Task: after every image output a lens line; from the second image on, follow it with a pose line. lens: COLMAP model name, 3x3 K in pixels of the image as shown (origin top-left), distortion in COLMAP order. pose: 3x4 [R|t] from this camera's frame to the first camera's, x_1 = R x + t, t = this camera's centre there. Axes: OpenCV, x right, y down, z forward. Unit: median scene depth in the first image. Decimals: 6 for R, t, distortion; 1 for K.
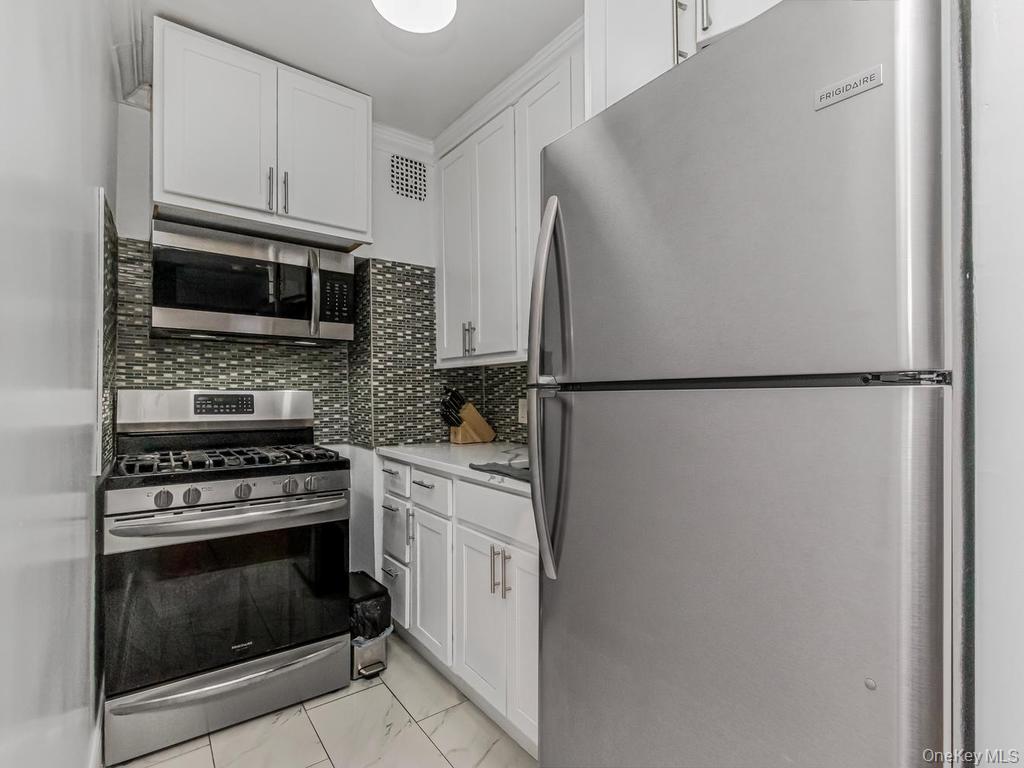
lens RADIAL K [[499.0, 0, 511.8], [0, 499.0, 388.4], [0, 0, 1]] dist [-0.001399, -0.000004]
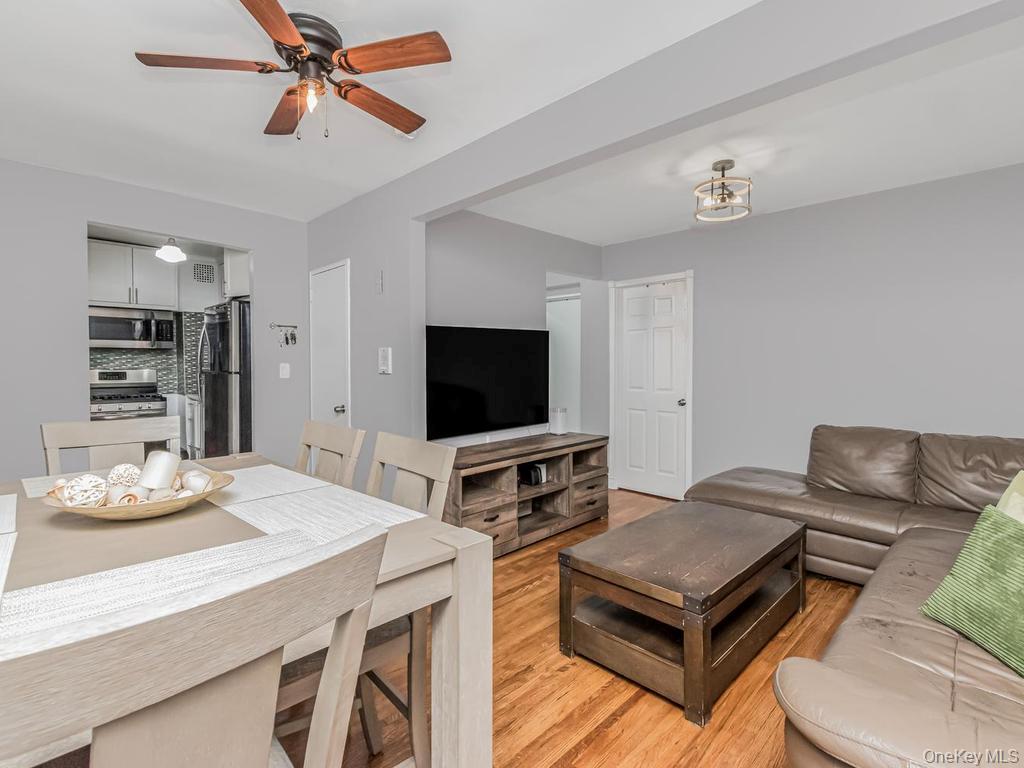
lens RADIAL K [[499.0, 0, 525.7], [0, 499.0, 365.5], [0, 0, 1]] dist [-0.001399, -0.000004]
pose [[0.988378, -0.001178, 0.152010, 0.924629], [-0.001599, 0.999834, 0.018145, -0.058258], [-0.152006, -0.018177, 0.988212, -1.507133]]
